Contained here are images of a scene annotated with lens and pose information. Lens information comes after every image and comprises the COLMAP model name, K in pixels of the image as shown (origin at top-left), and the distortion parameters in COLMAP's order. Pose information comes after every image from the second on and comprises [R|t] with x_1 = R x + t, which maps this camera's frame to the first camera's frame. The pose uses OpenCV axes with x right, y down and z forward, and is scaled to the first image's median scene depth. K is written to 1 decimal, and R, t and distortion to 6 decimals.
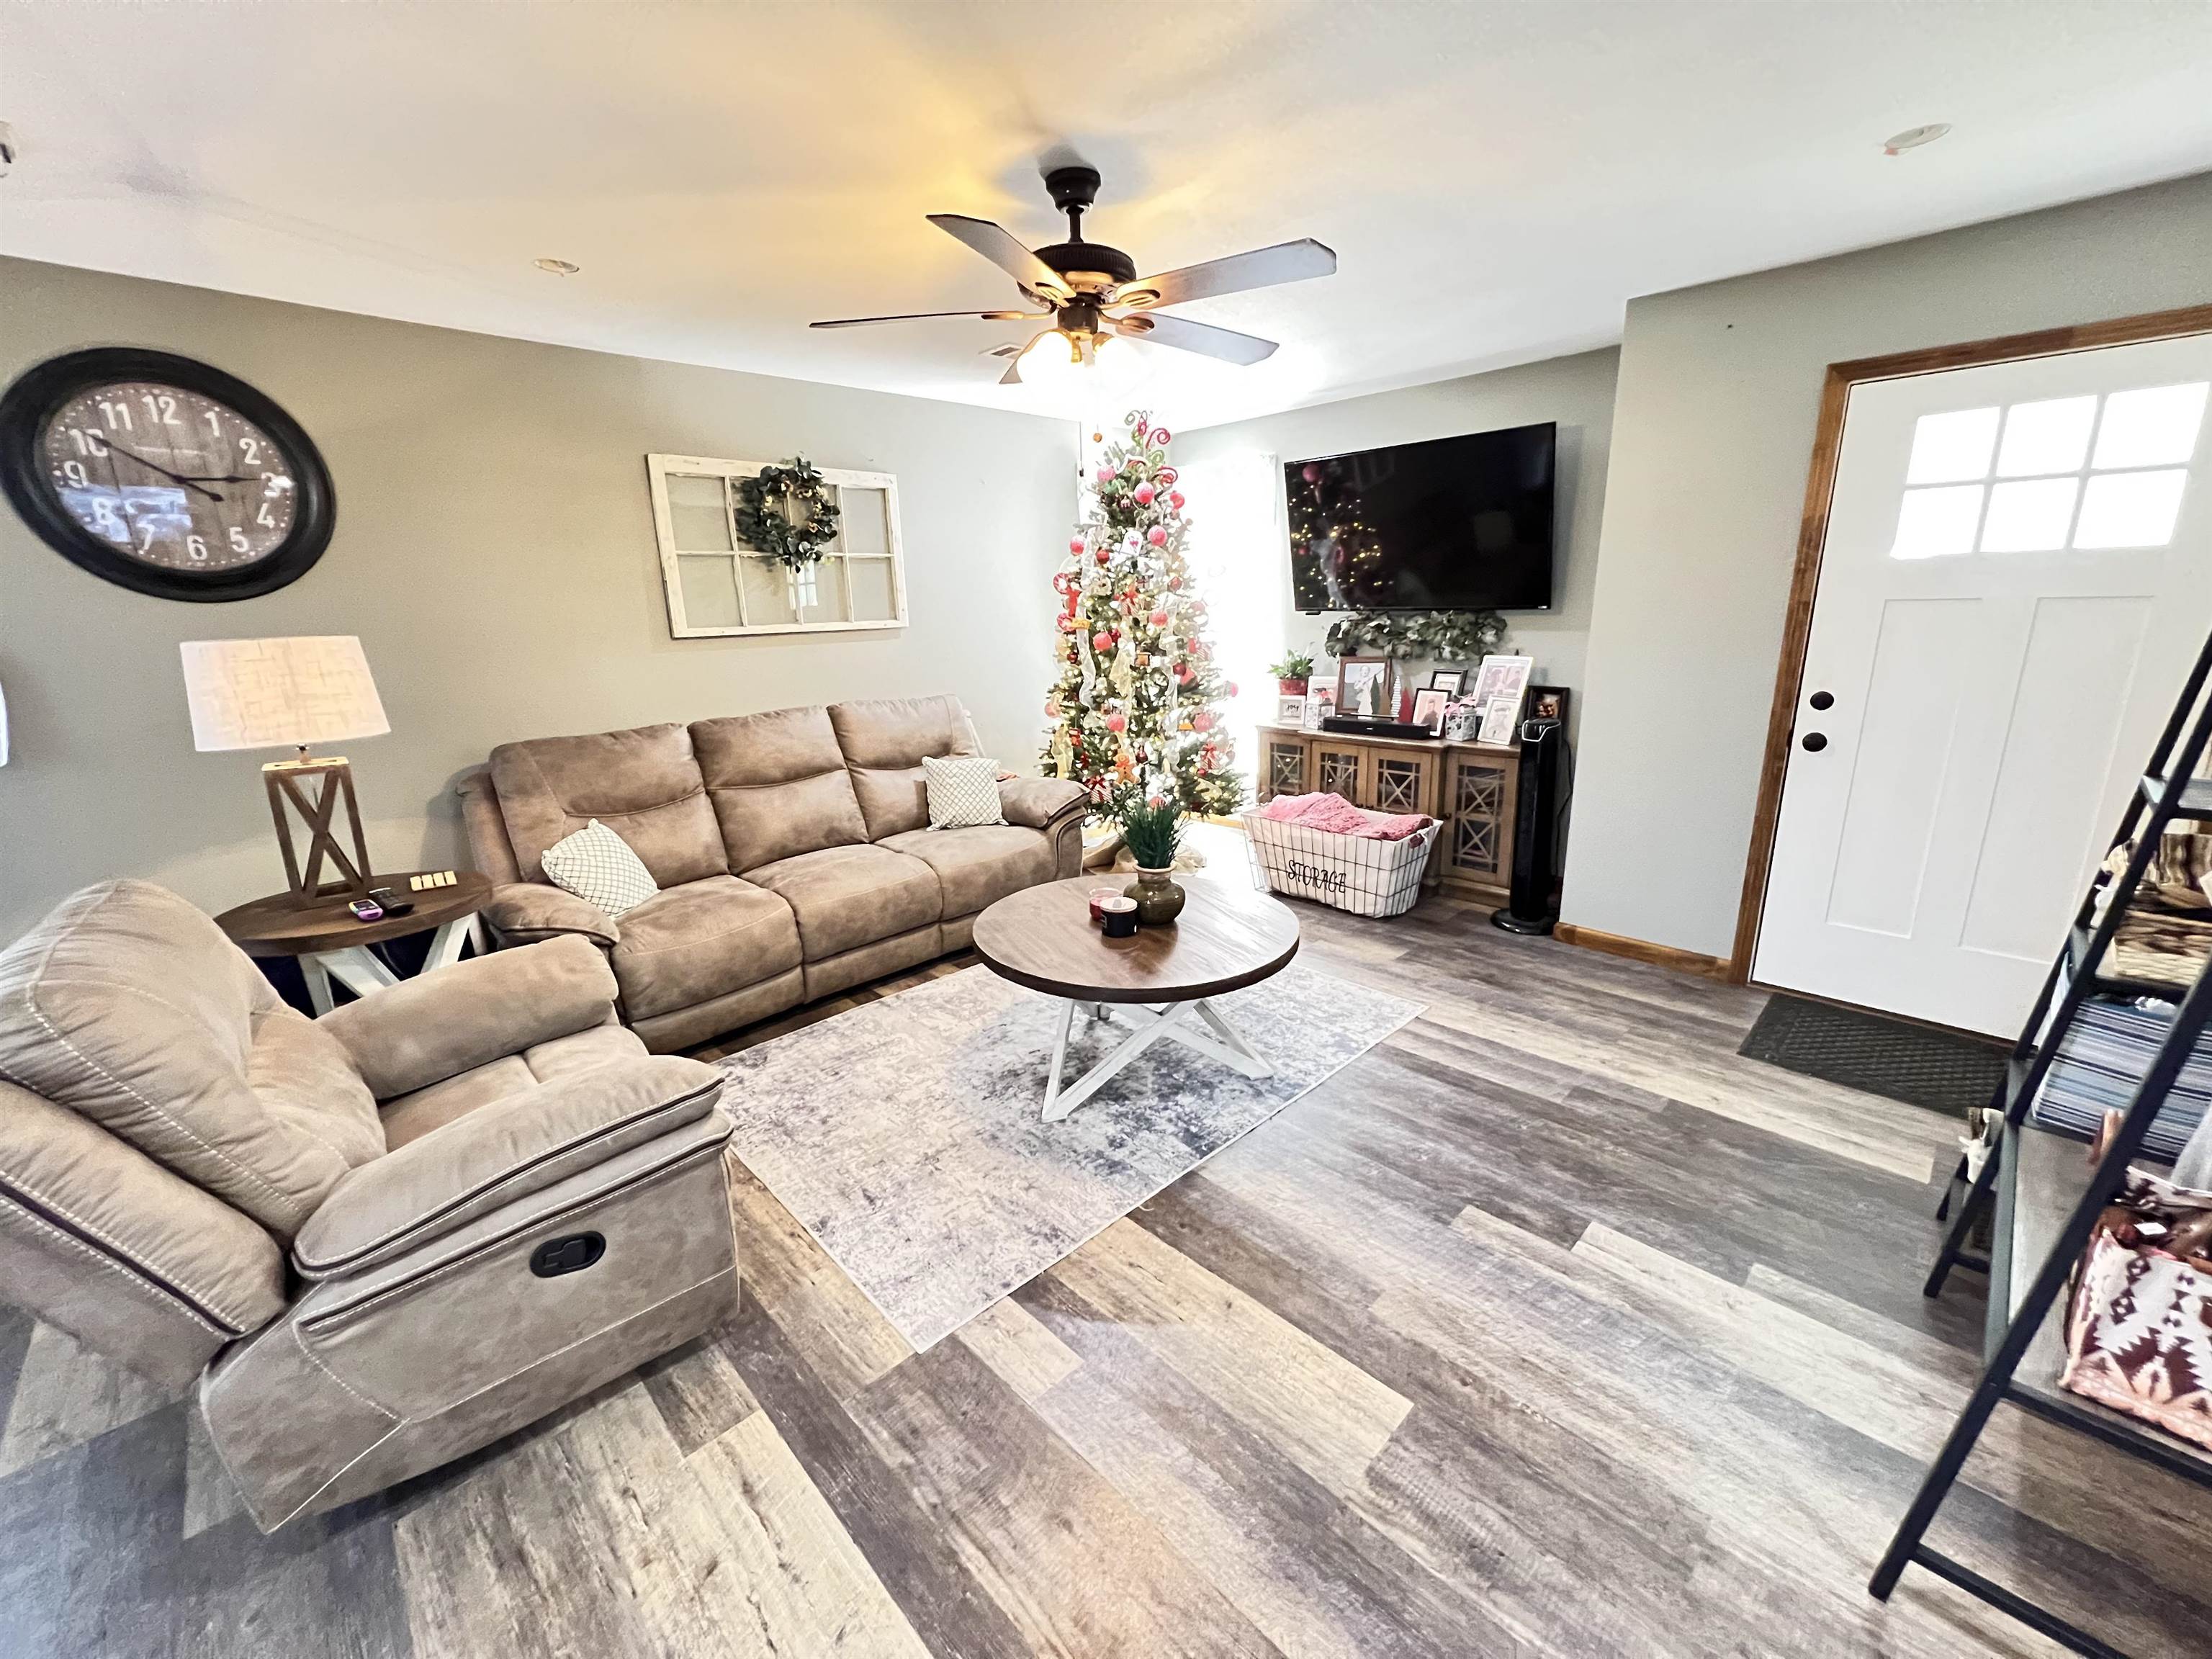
lens RADIAL K [[884.4, 0, 1097.9], [0, 884.4, 824.6], [0, 0, 1]] dist [-0.002146, 0.000654]
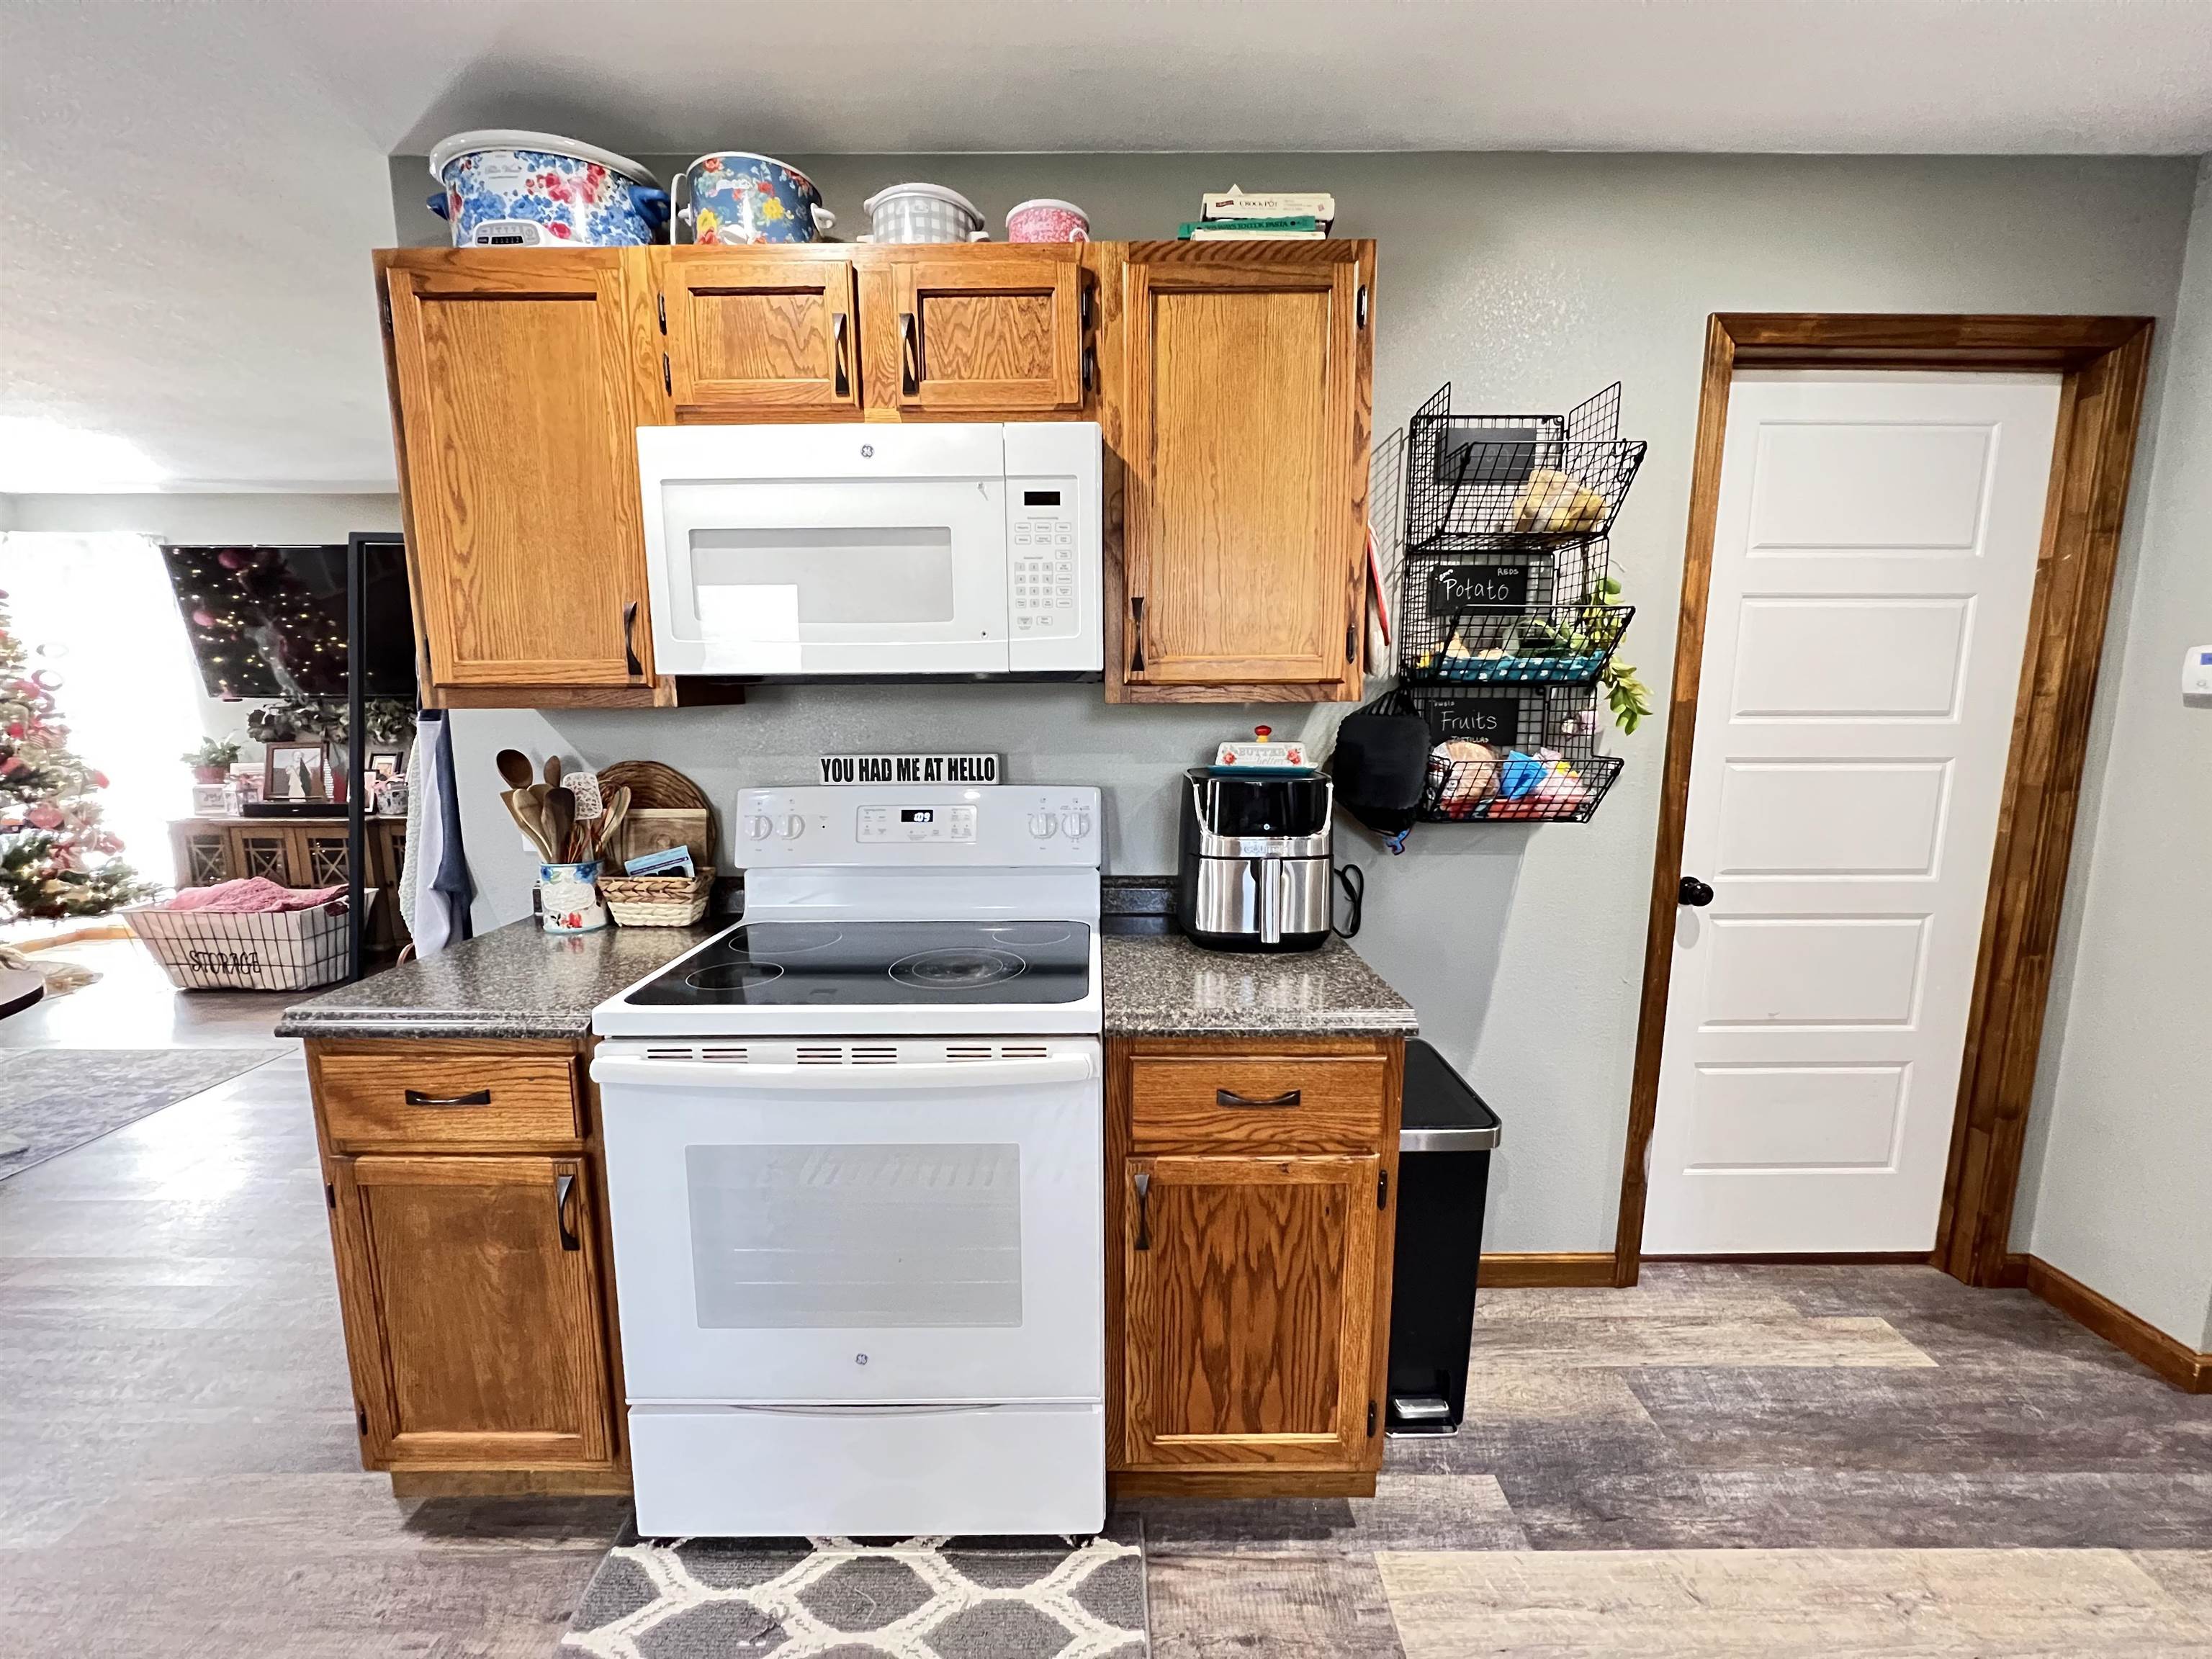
lens RADIAL K [[884.4, 0, 1098.5], [0, 884.4, 824.8], [0, 0, 1]] dist [-0.002146, 0.000654]
pose [[0.693291, -0.079515, 0.716258, 0.256310], [0.160295, 0.986011, -0.045693, 0.121022], [-0.702605, 0.146491, 0.696338, -0.420358]]
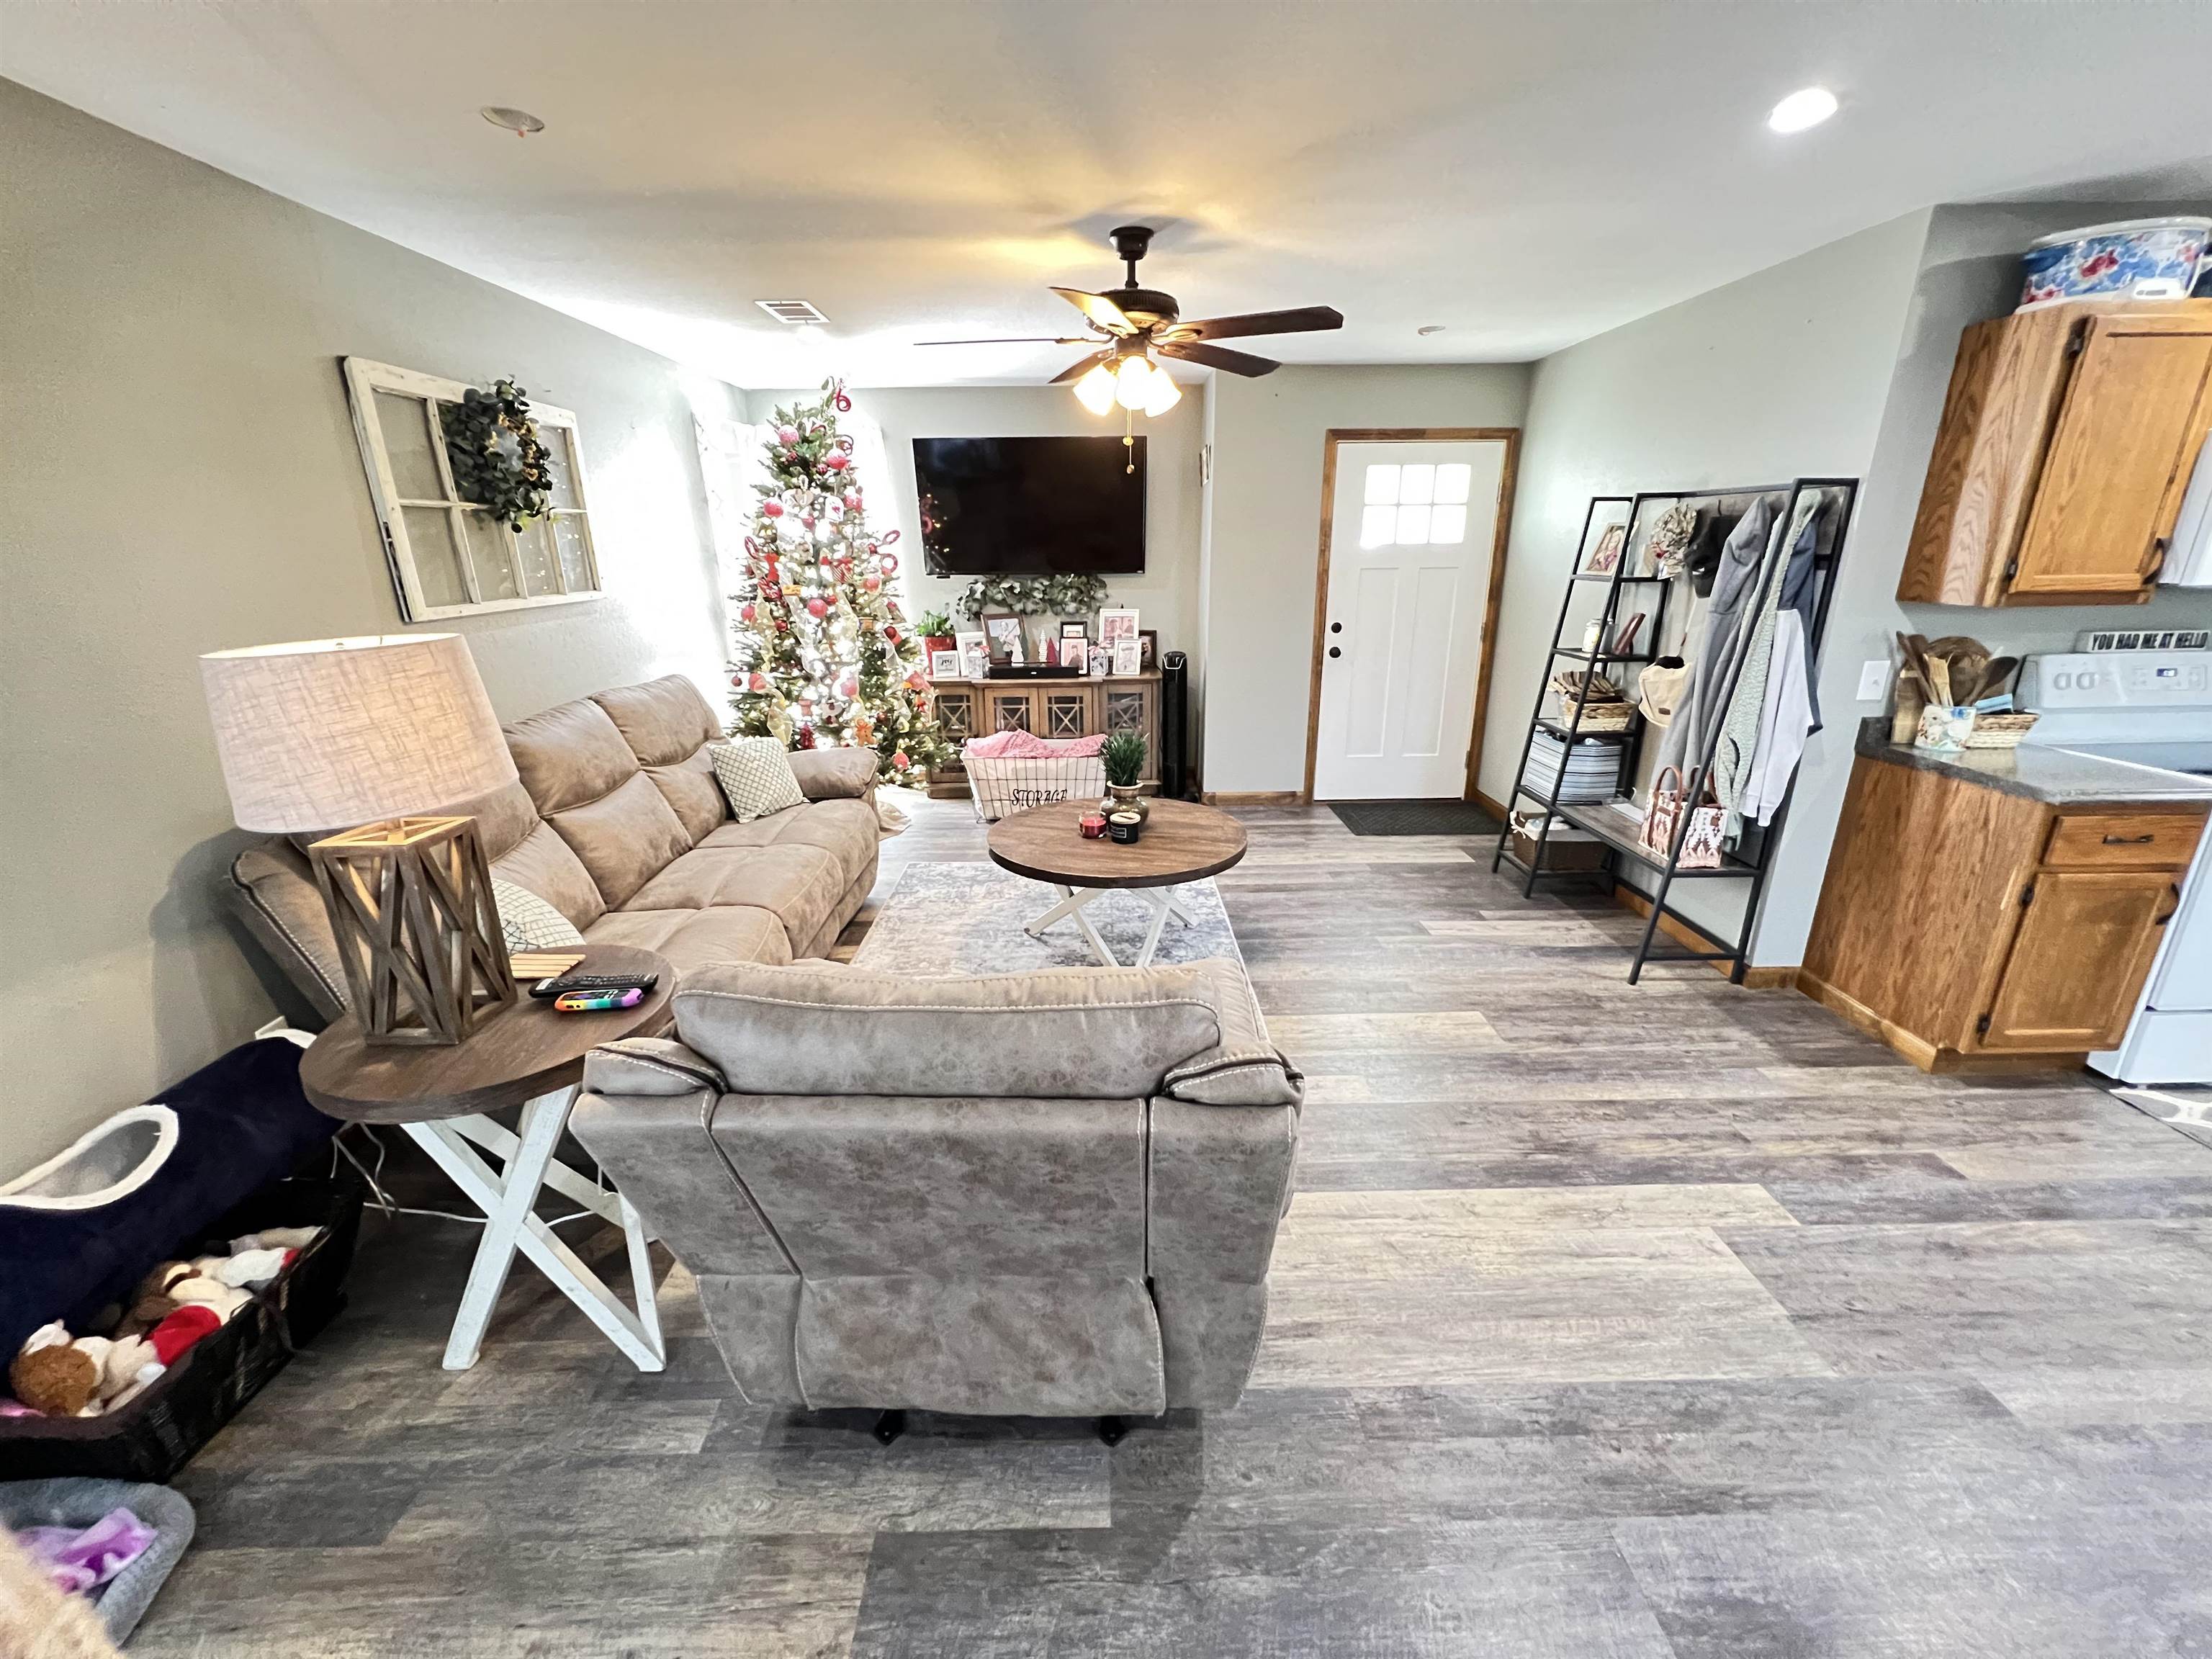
lens RADIAL K [[884.4, 0, 1098.3], [0, 884.4, 825.1], [0, 0, 1]] dist [-0.002146, 0.000654]
pose [[0.686101, -0.205140, 0.697985, -0.612735], [0.172081, 0.977957, 0.118274, -0.037756], [-0.706862, 0.038962, 0.706278, 0.101771]]
